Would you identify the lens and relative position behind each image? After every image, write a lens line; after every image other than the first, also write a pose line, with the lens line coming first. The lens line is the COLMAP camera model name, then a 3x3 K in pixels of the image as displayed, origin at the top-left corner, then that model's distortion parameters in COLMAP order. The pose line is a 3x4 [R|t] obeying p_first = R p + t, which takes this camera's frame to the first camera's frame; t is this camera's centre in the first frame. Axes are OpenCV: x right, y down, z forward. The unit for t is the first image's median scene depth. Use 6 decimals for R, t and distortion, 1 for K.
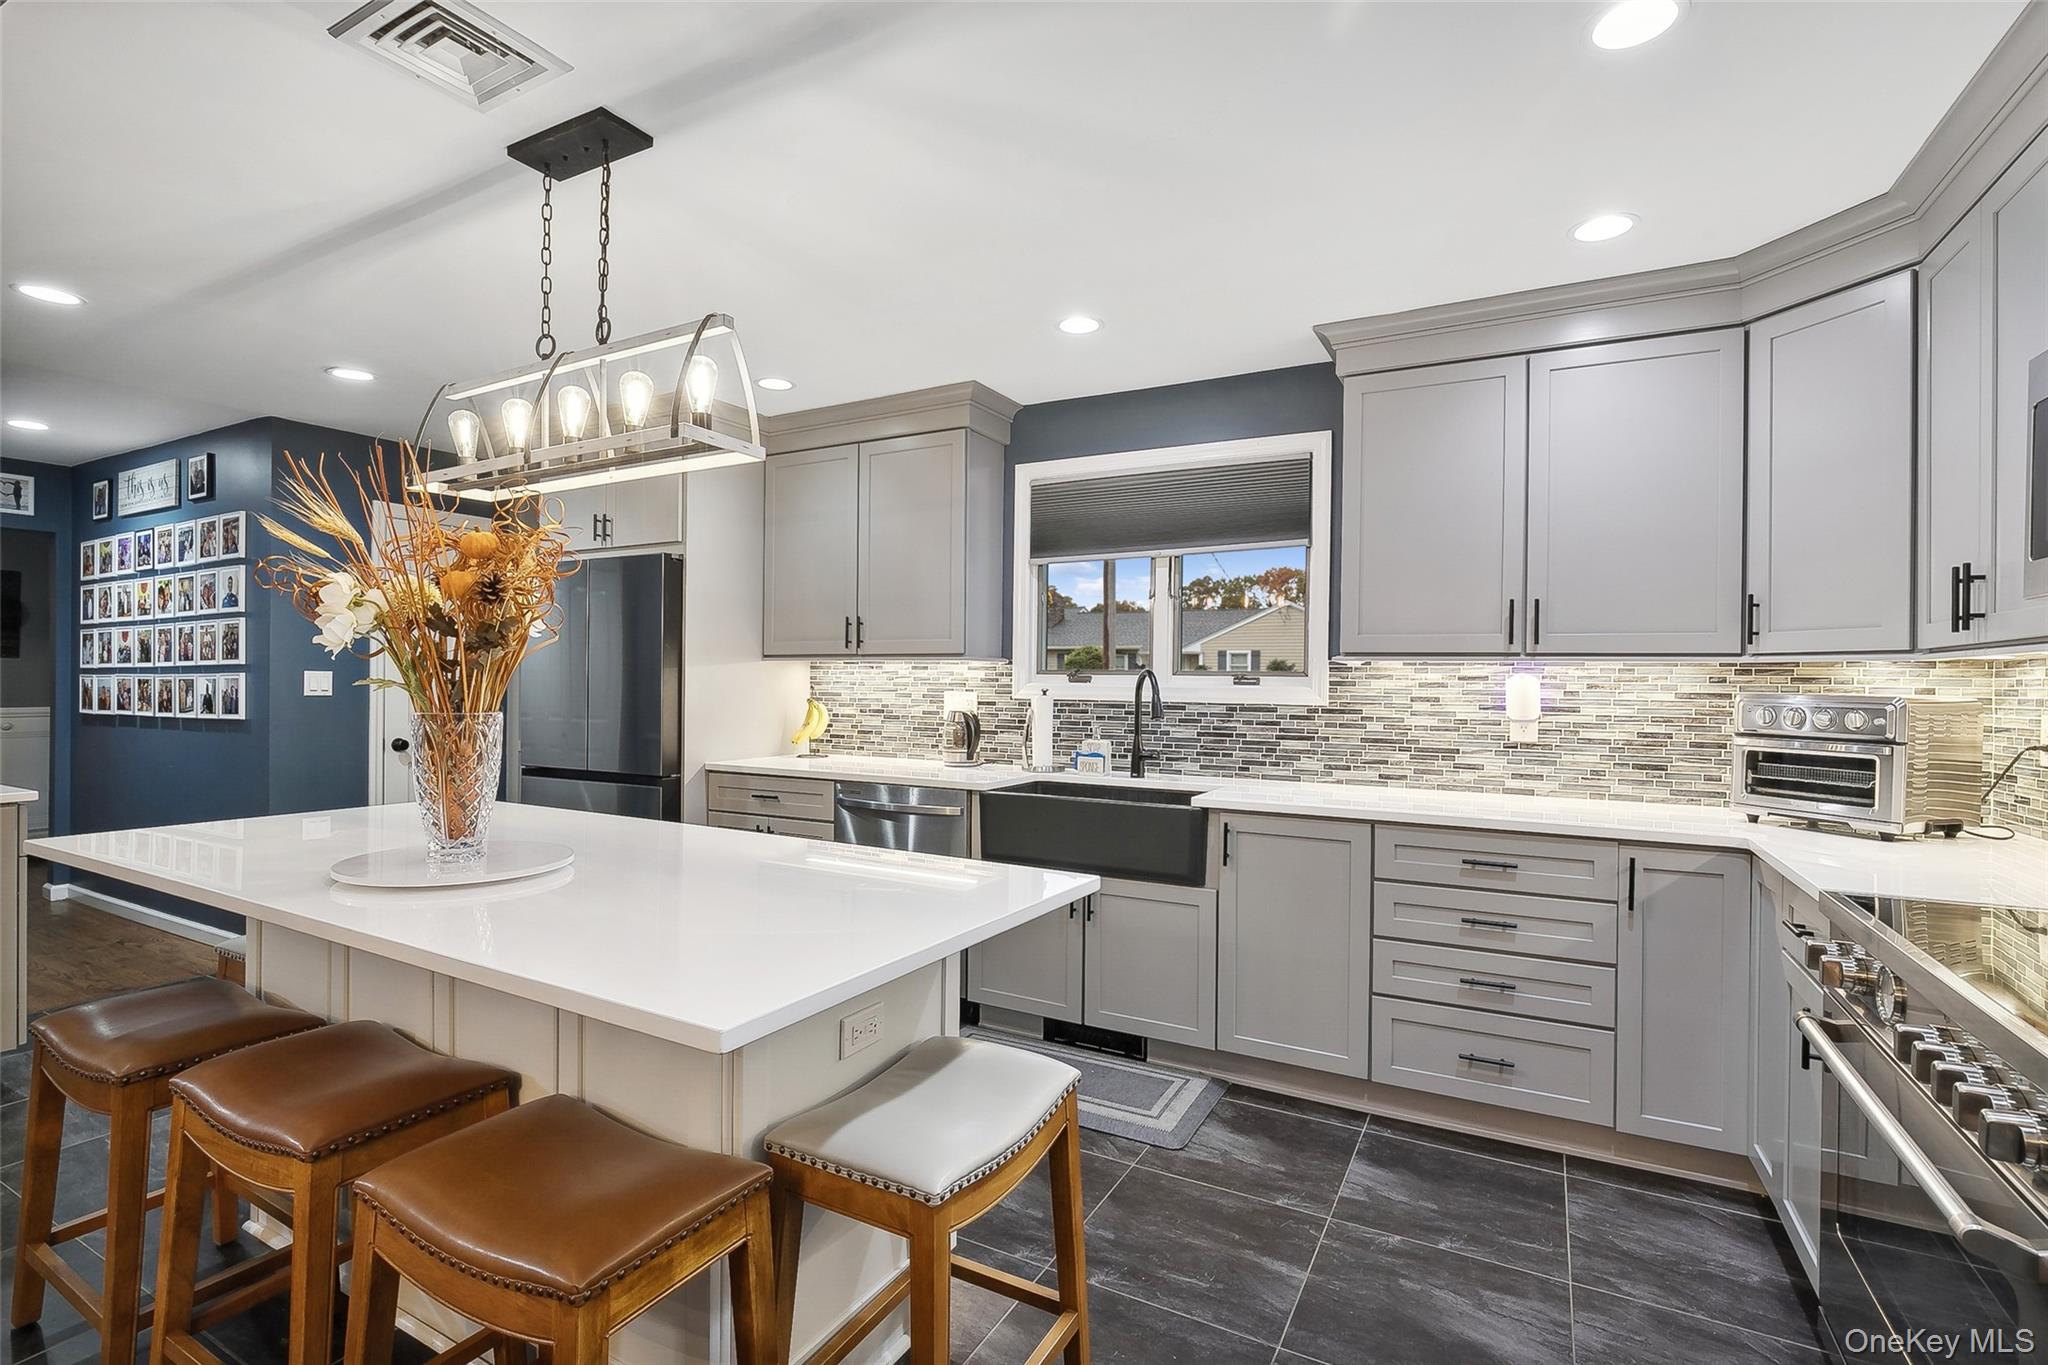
lens RADIAL K [[953.5, 0, 1019.3], [0, 953.5, 681.9], [0, 0, 1]] dist [-0.010334, 0.004376]
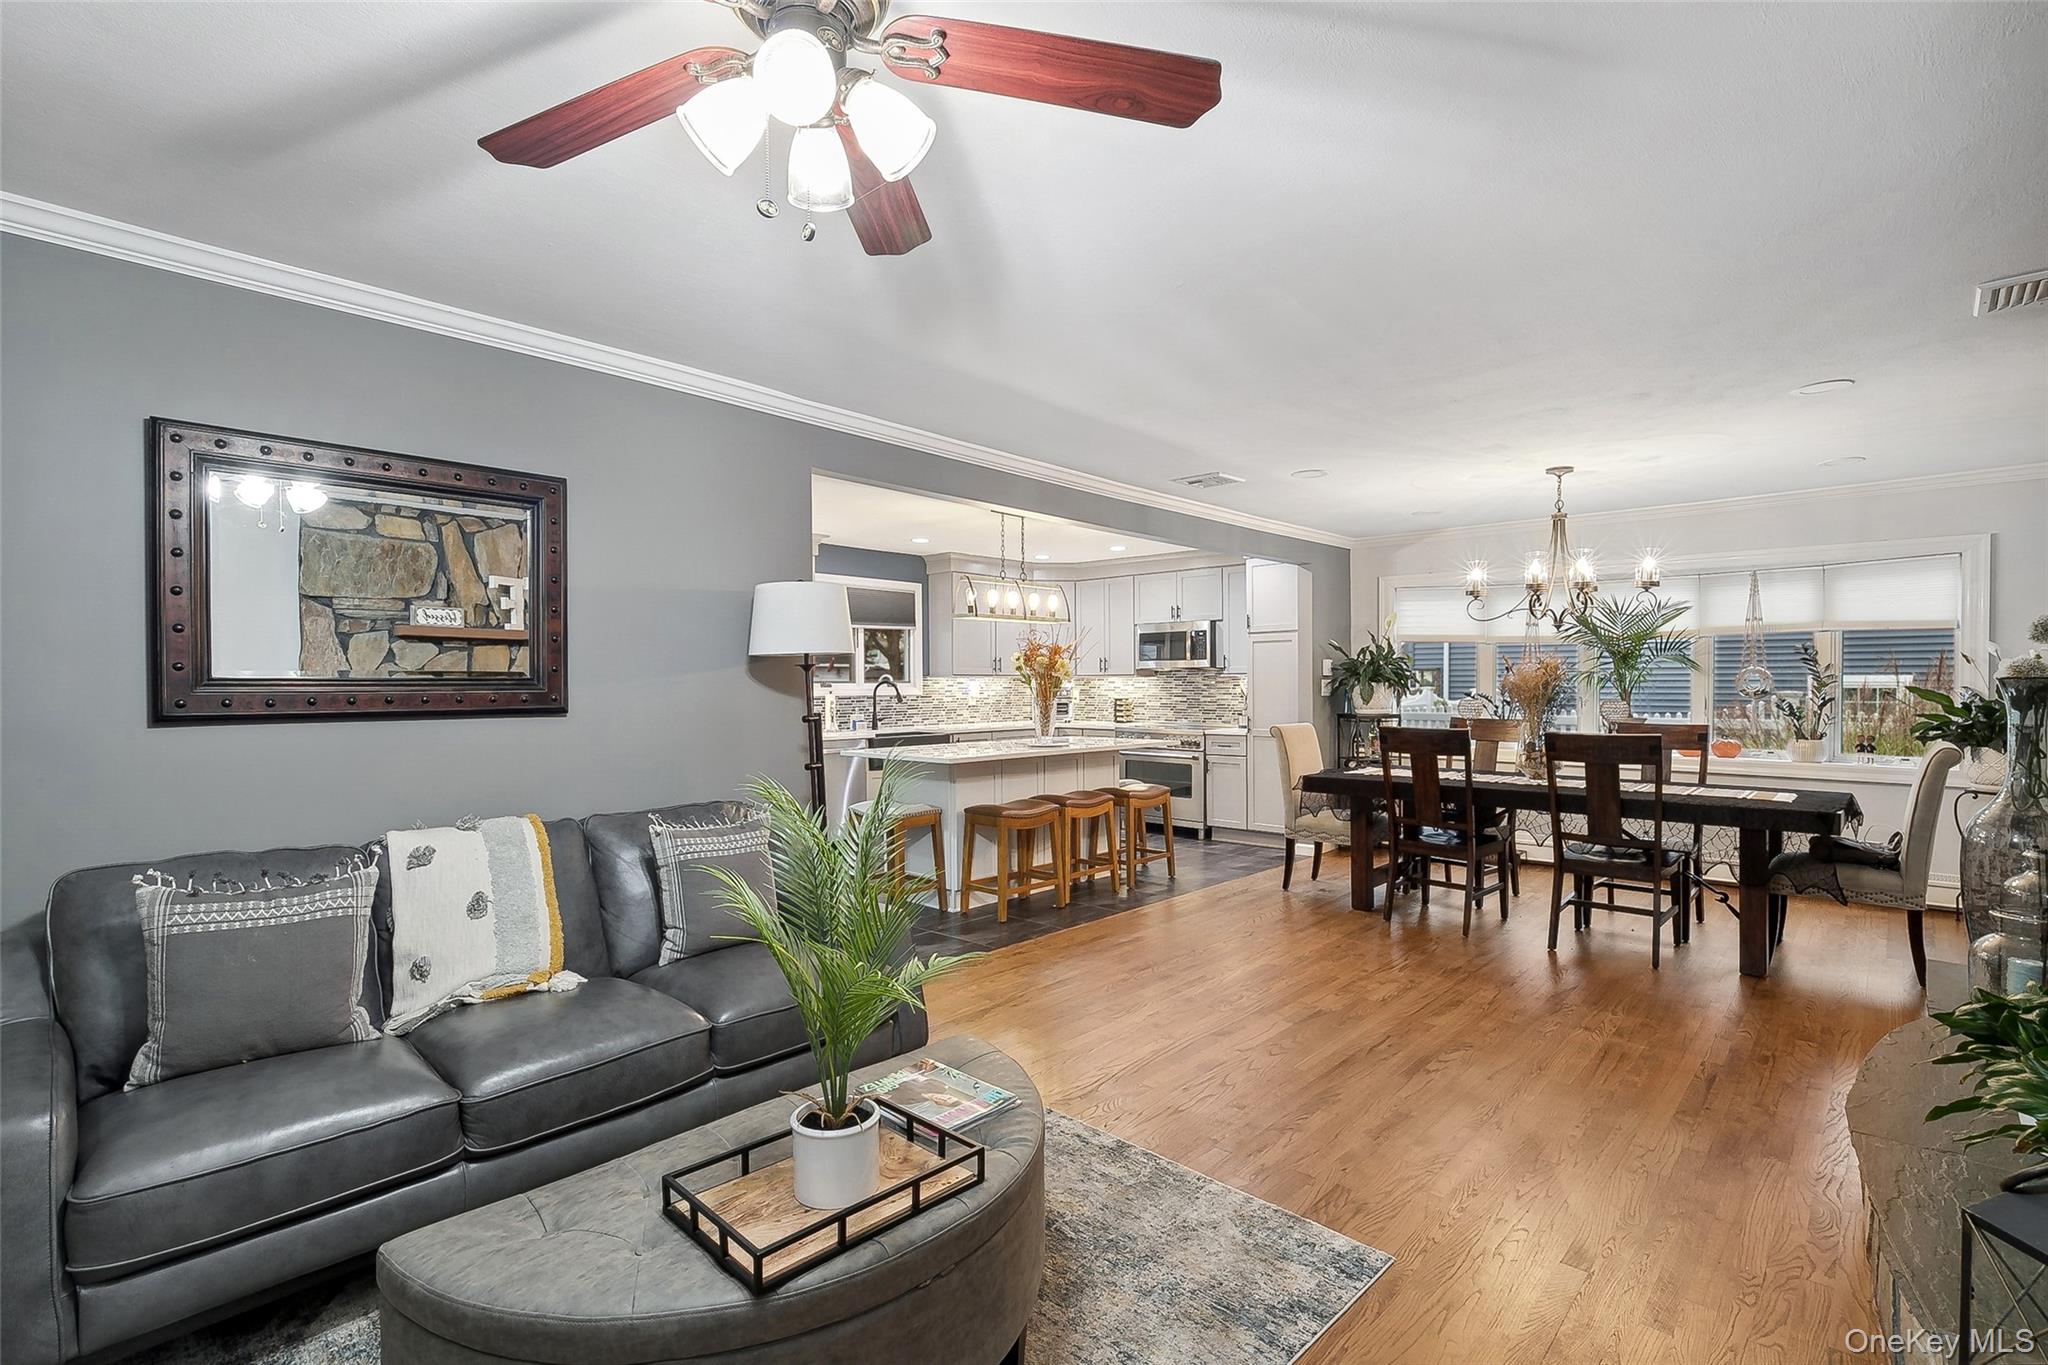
lens RADIAL K [[953.5, 0, 1012.3], [0, 953.5, 694.7], [0, 0, 1]] dist [-0.010334, 0.004376]
pose [[0.242575, -0.022918, 0.969862, -2.013627], [0.009567, 0.999729, 0.021231, -0.025899], [-0.970086, 0.004129, 0.242728, 0.160306]]
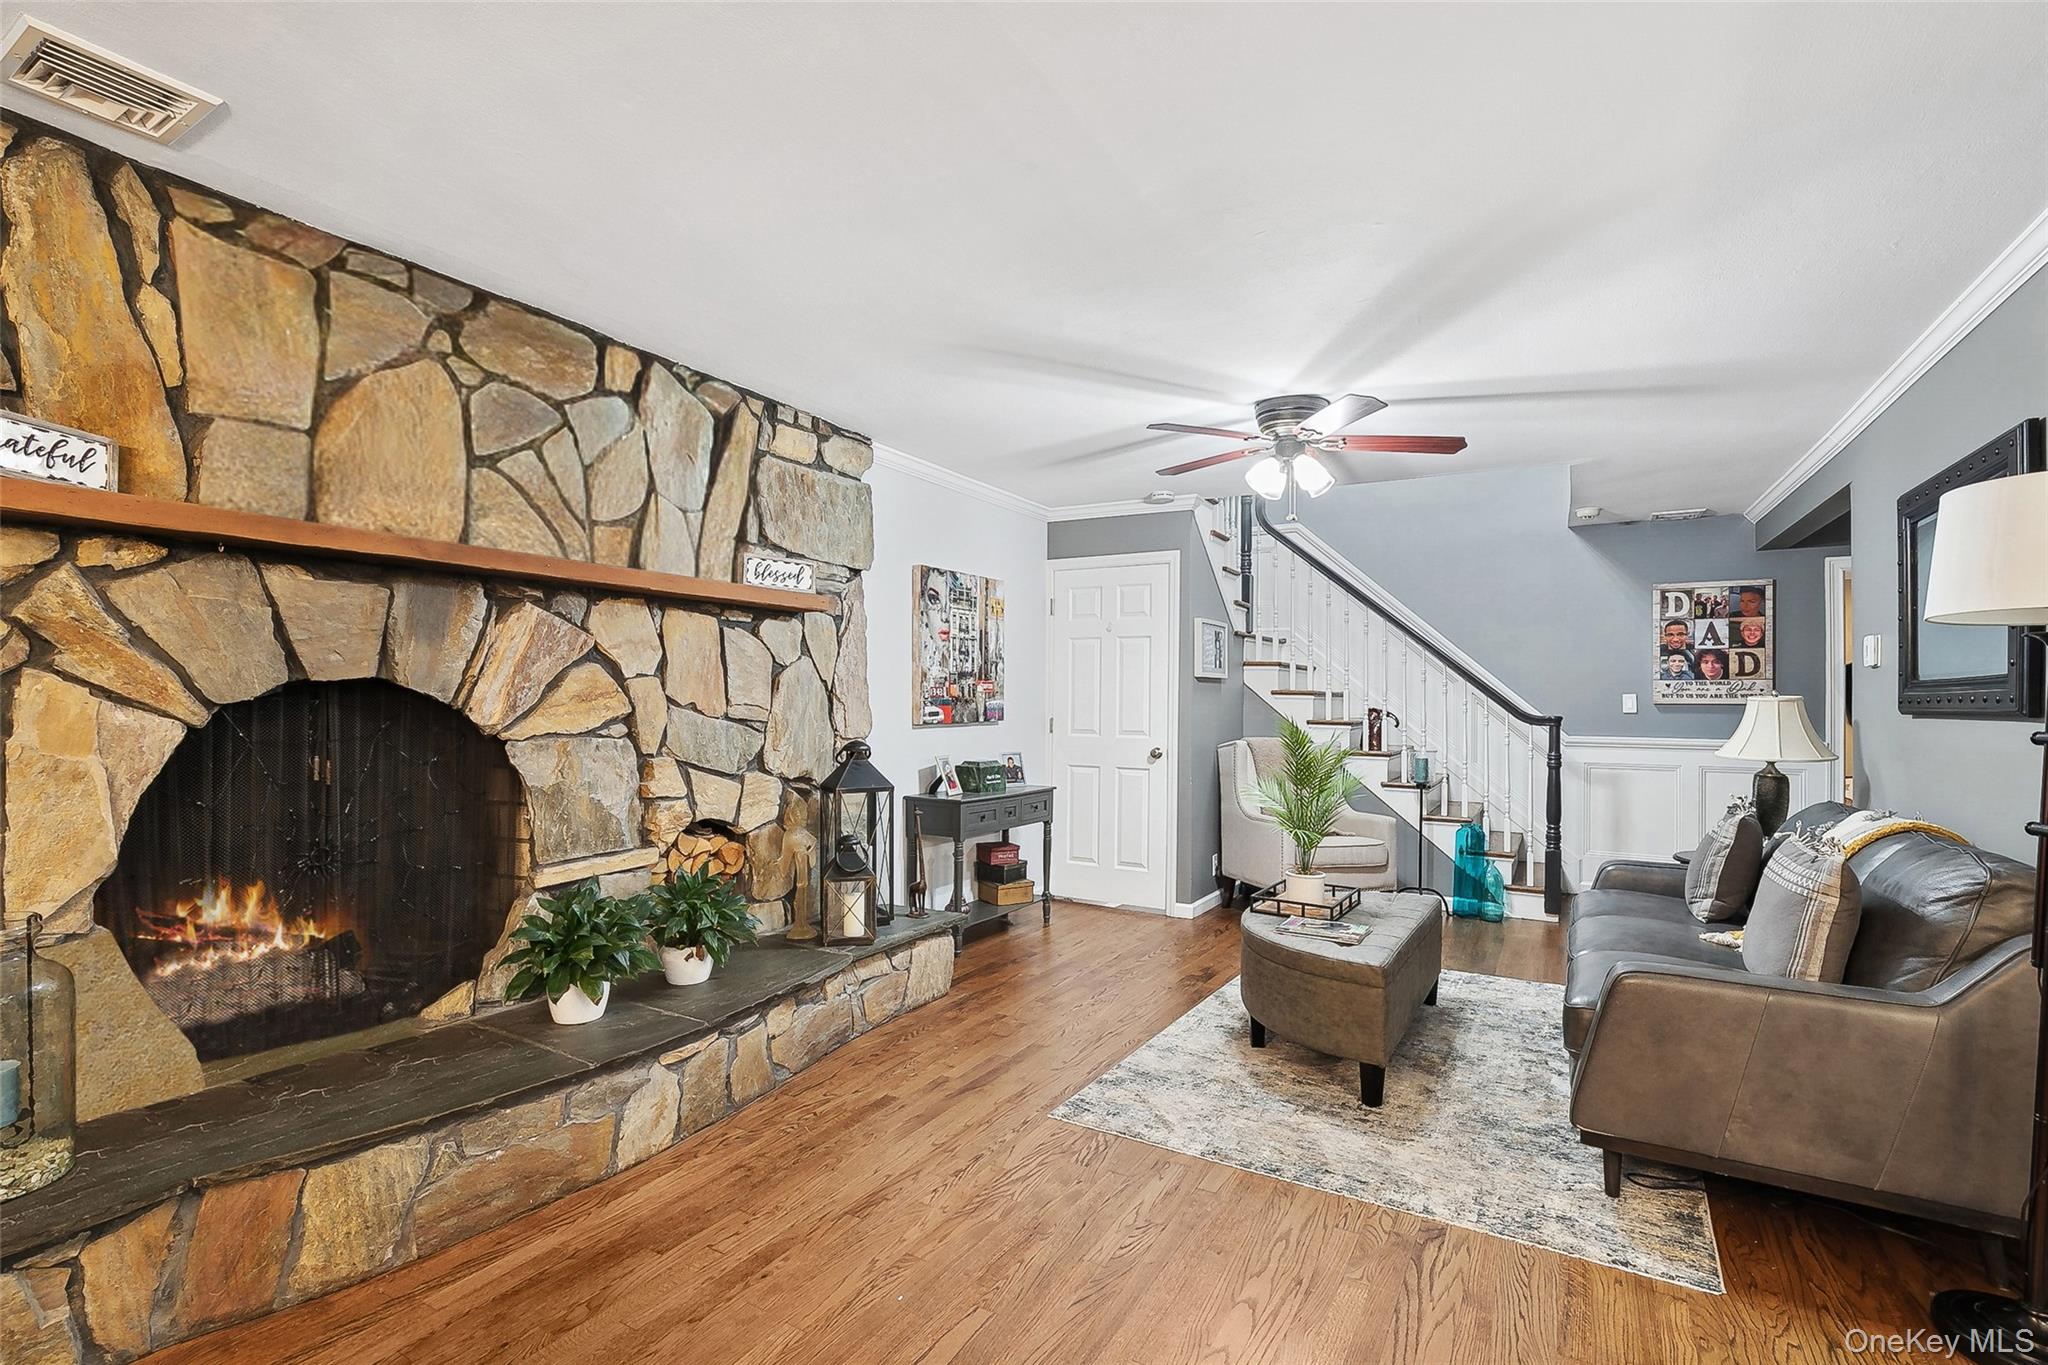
lens RADIAL K [[953.5, 0, 1028.9], [0, 953.5, 692.8], [0, 0, 1]] dist [-0.010334, 0.004376]
pose [[-0.014378, -0.019299, -0.999710, -0.511793], [-0.013760, 0.999723, -0.019102, 0.011874], [0.999802, 0.013482, -0.014639, 0.057069]]
